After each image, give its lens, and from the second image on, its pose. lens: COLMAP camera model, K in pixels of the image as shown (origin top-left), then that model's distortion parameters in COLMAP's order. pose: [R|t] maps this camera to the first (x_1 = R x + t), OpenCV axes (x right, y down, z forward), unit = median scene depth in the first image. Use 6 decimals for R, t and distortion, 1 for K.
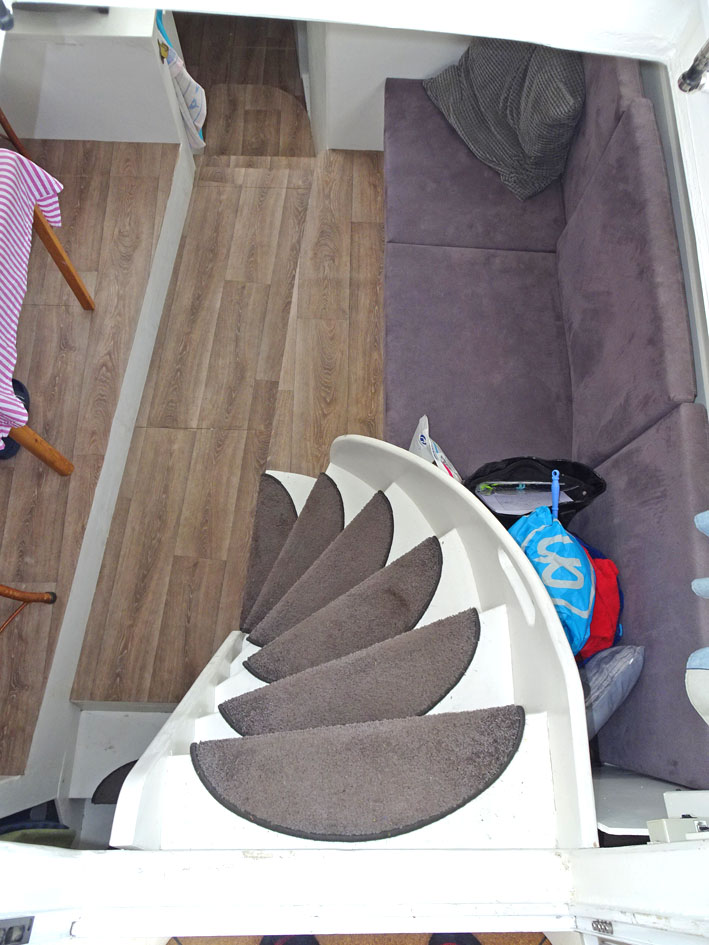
lens RADIAL K [[670.5, 0, 353.0], [0, 670.5, 472.7], [0, 0, 1]] dist [0.009603, -0.003032]
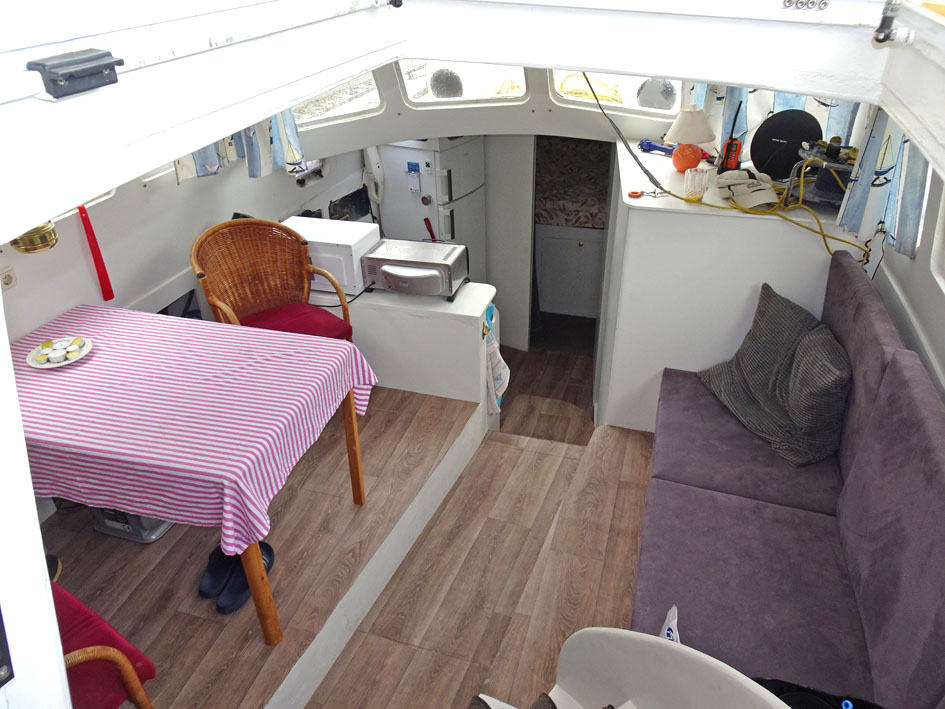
lens RADIAL K [[670.5, 0, 471.8], [0, 670.5, 358.1], [0, 0, 1]] dist [0.009603, -0.003032]
pose [[0.956845, 0.111247, -0.268462, 0.039700], [-0.259586, 0.742465, -0.617545, 0.200748], [0.130624, 0.660583, 0.739302, 0.087377]]
